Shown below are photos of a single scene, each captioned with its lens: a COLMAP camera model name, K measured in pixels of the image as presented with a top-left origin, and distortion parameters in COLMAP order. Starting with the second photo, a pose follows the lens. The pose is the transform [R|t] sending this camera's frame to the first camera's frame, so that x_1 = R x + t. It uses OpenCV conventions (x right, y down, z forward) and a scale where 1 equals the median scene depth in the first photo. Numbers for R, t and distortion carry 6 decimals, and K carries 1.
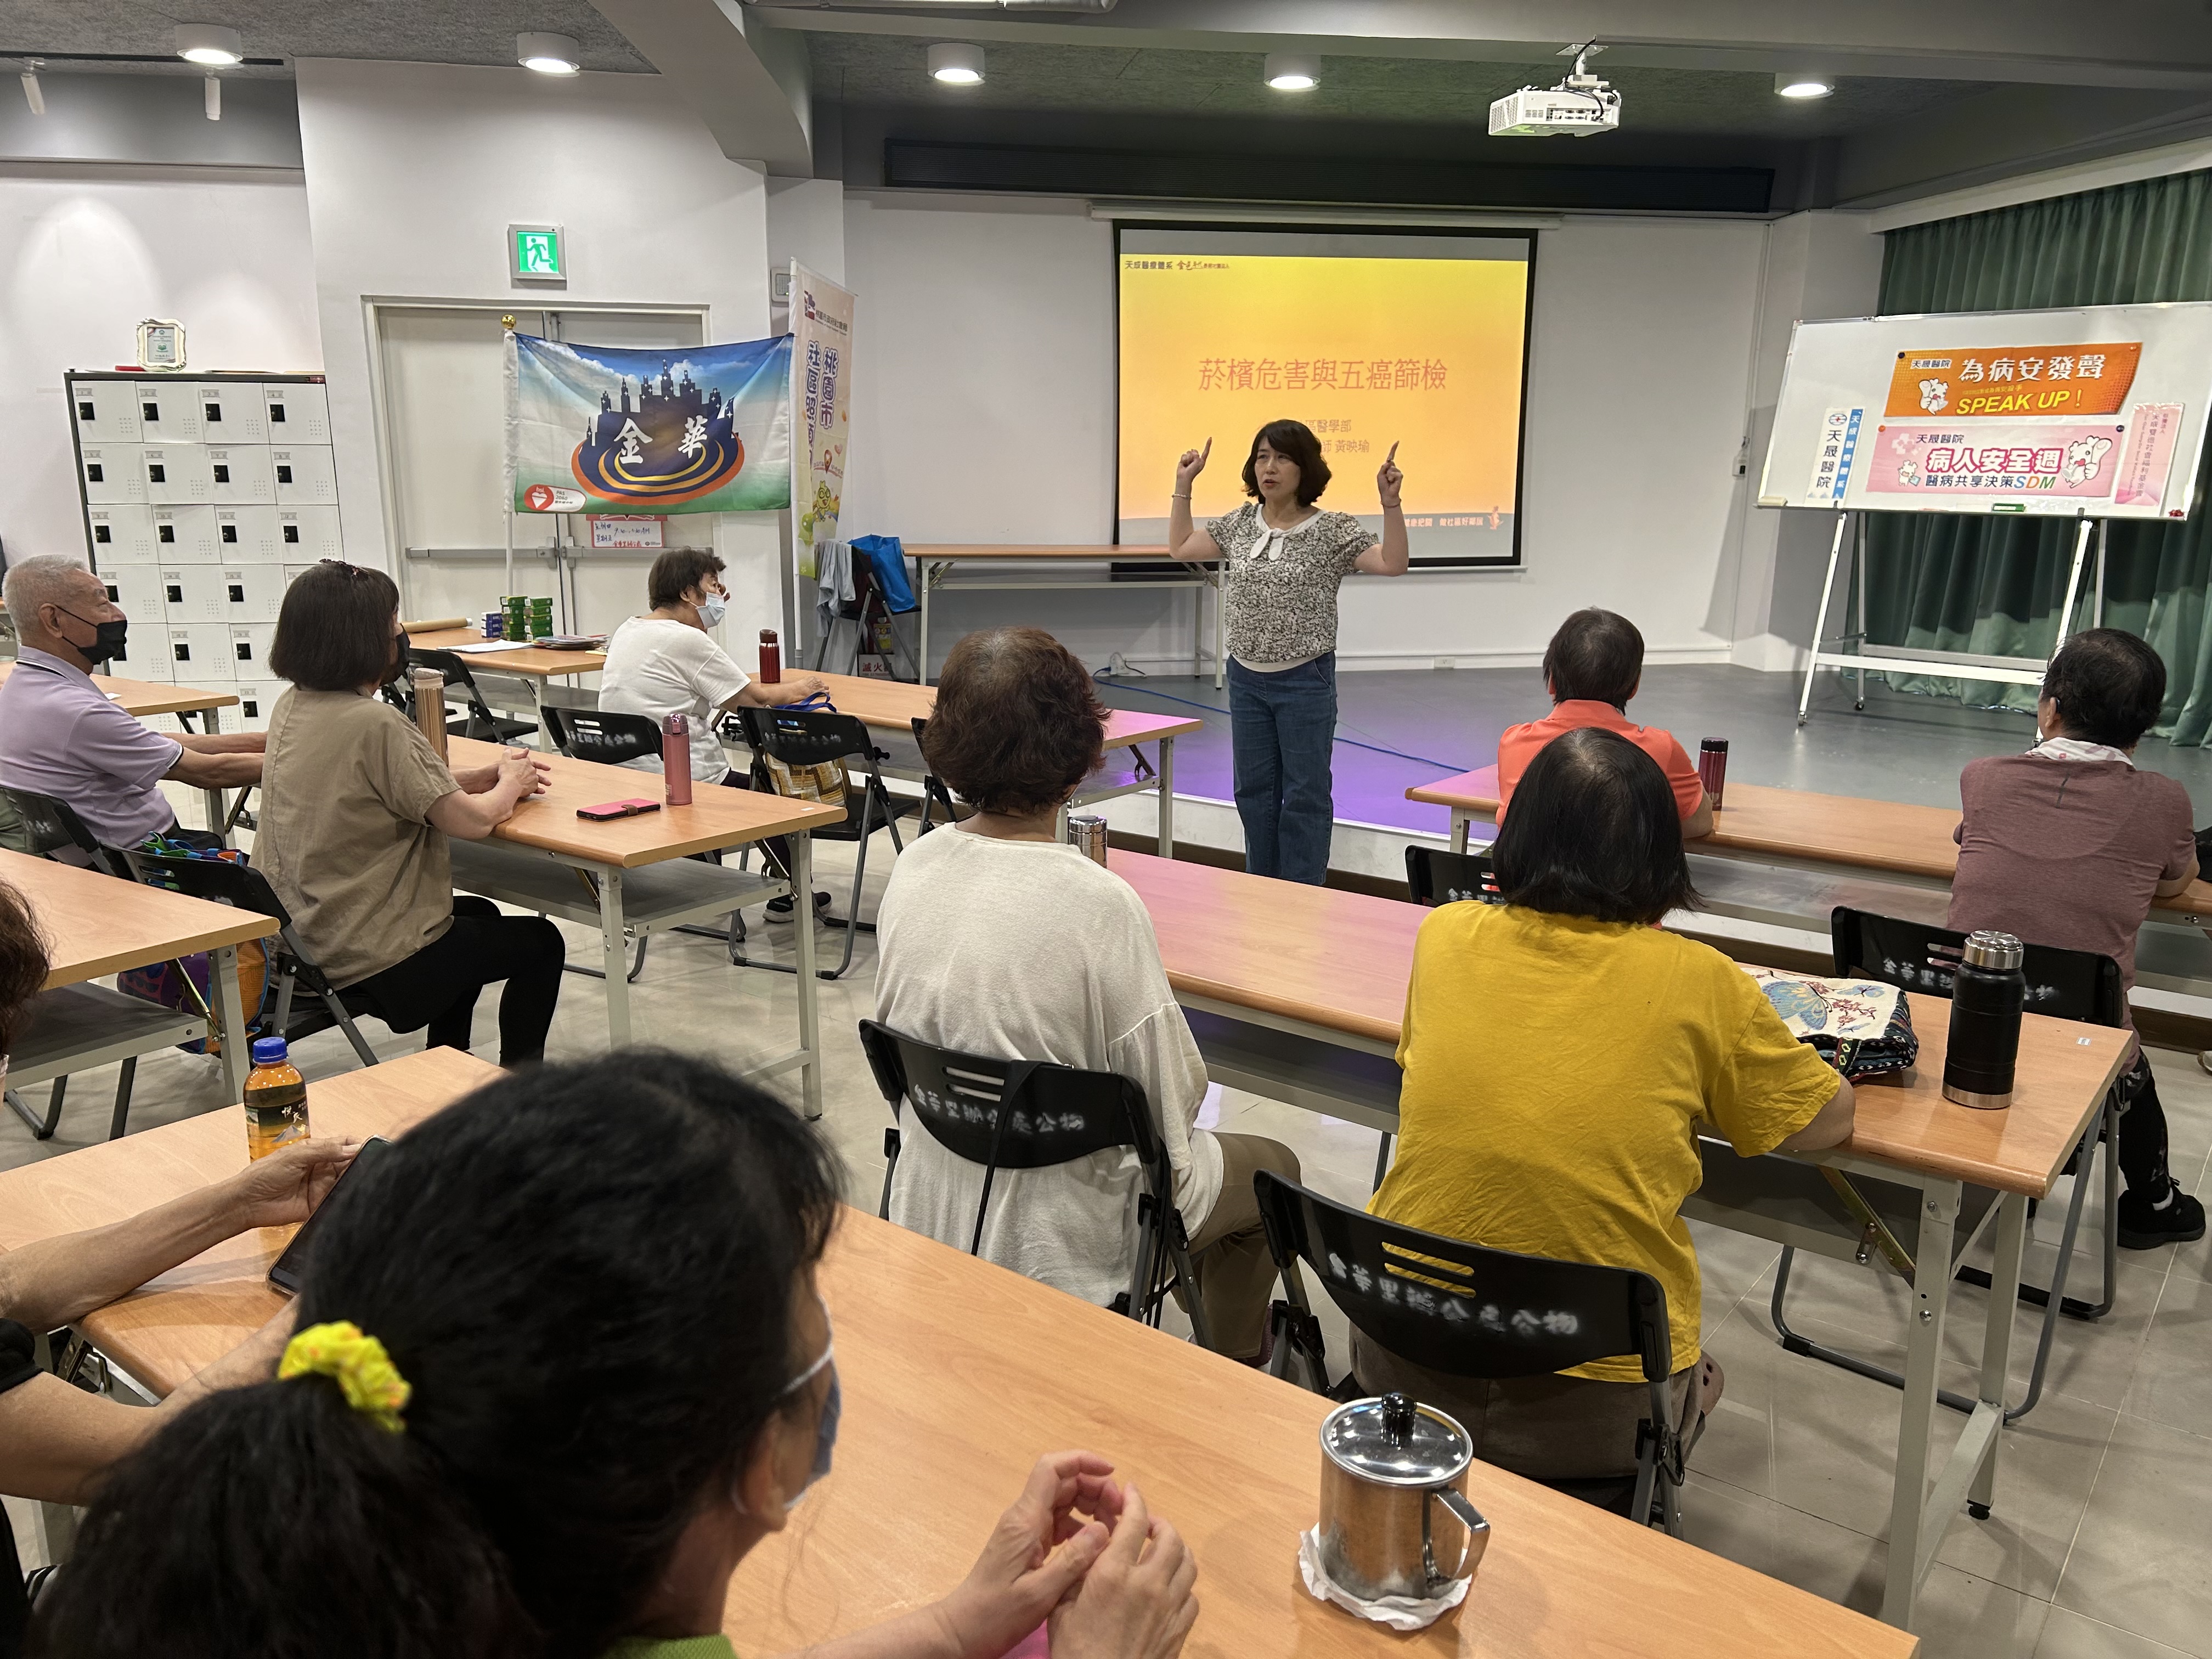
lens RADIAL K [[1669.8, 0, 1112.6], [0, 1669.8, 832.7], [0, 0, 1]] dist [0.047785, -0.057773]
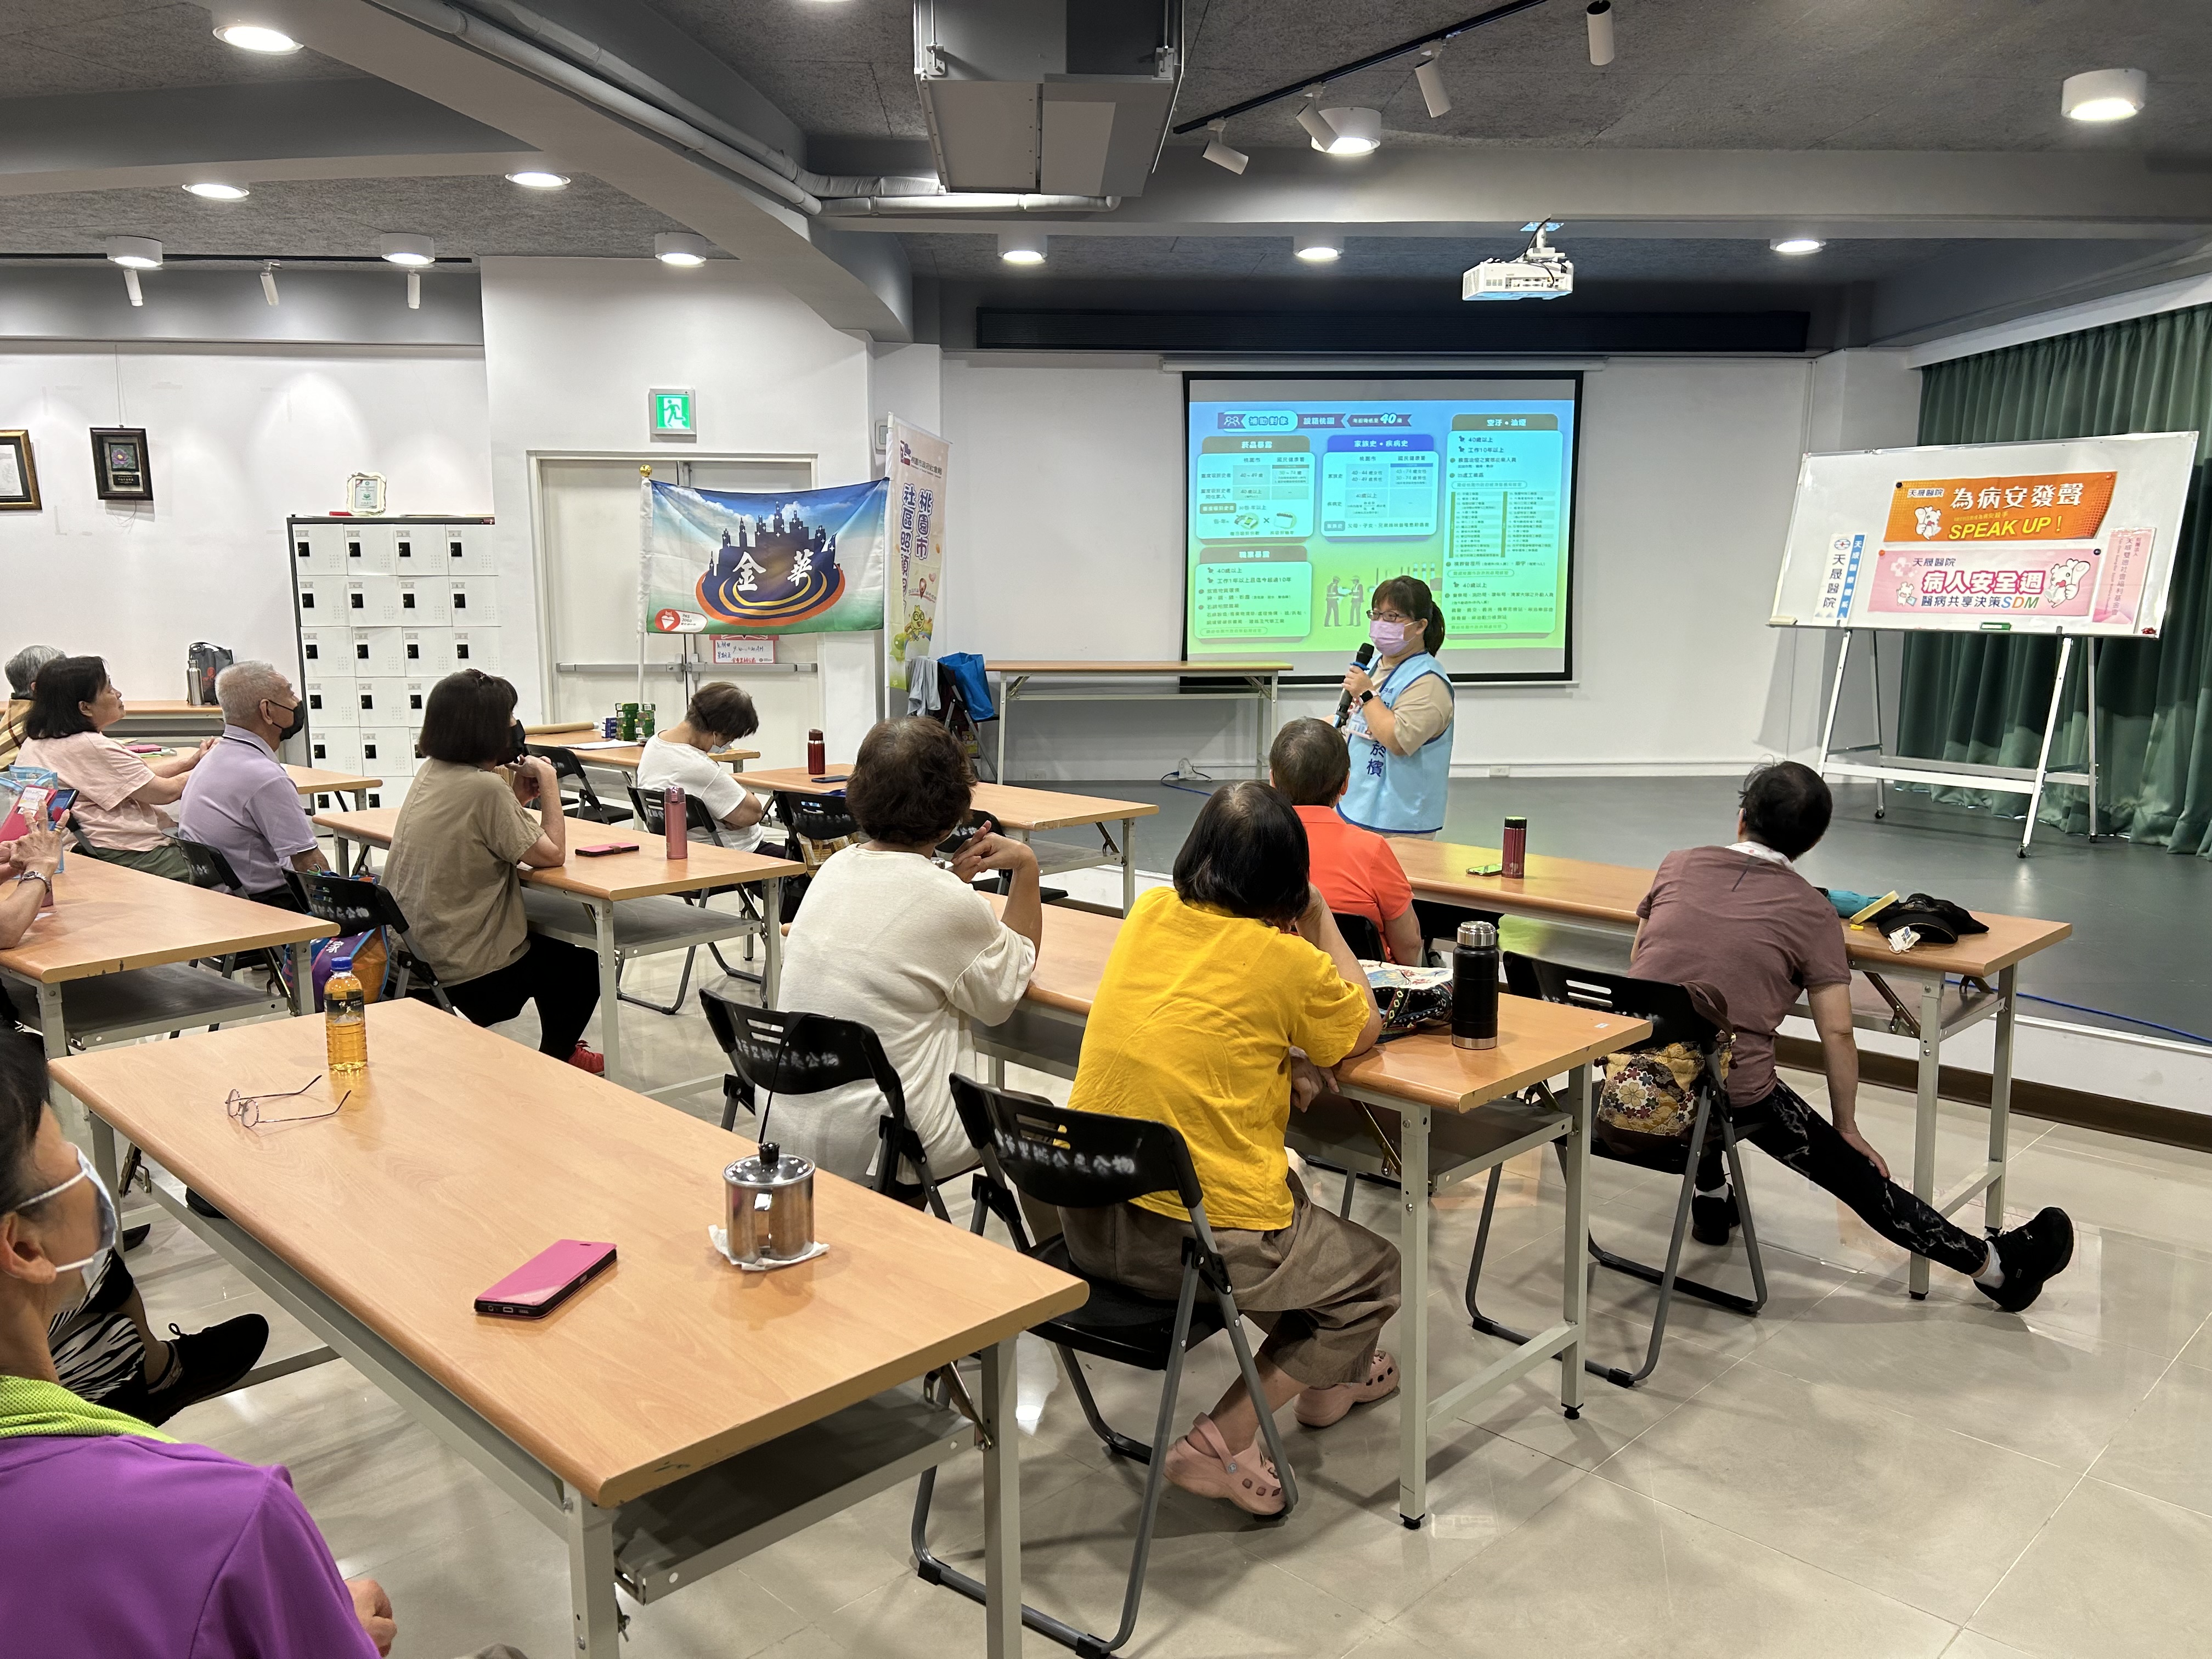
lens RADIAL K [[1669.8, 0, 1103.4], [0, 1669.8, 835.1], [0, 0, 1]] dist [0.047785, -0.057773]
pose [[0.992810, 0.013047, -0.118985, 0.095973], [-0.021348, 0.997405, -0.068760, 0.020655], [0.117779, 0.070806, 0.990512, -0.095008]]
